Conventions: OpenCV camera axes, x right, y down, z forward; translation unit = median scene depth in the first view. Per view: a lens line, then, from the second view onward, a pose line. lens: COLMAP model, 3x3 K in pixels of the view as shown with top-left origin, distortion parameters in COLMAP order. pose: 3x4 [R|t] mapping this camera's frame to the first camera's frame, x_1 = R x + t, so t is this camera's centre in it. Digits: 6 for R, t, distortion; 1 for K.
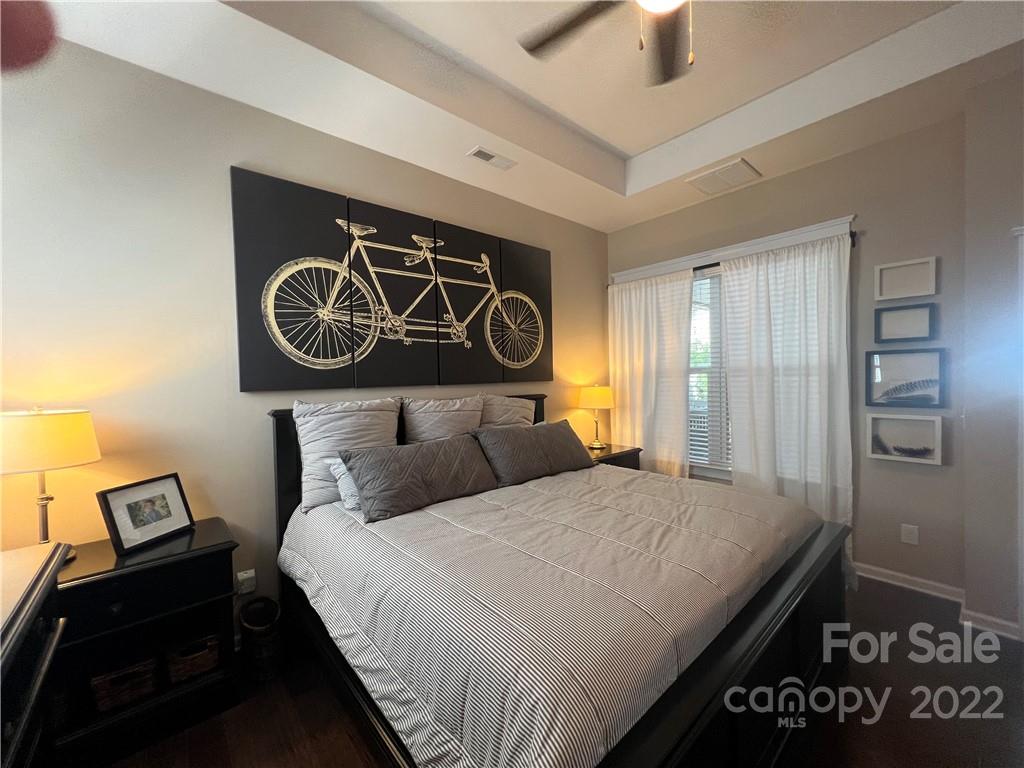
lens RADIAL K [[412.6, 0, 512.0], [0, 412.6, 384.0], [0, 0, 1]] dist [0.001395, 0.000157]
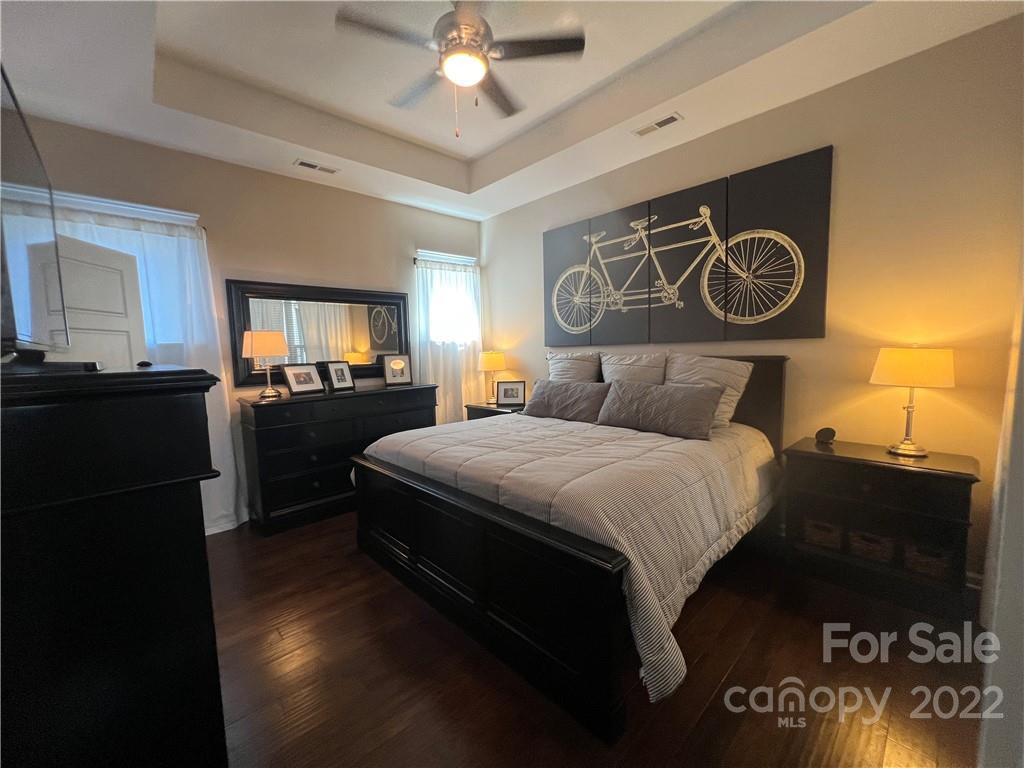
lens RADIAL K [[412.6, 0, 512.0], [0, 412.6, 384.0], [0, 0, 1]] dist [0.001395, 0.000157]
pose [[0.029039, 0.108656, -0.993655, 1.038793], [0.009595, 0.993998, 0.108974, -0.015113], [0.999532, -0.012699, 0.027822, 0.594474]]
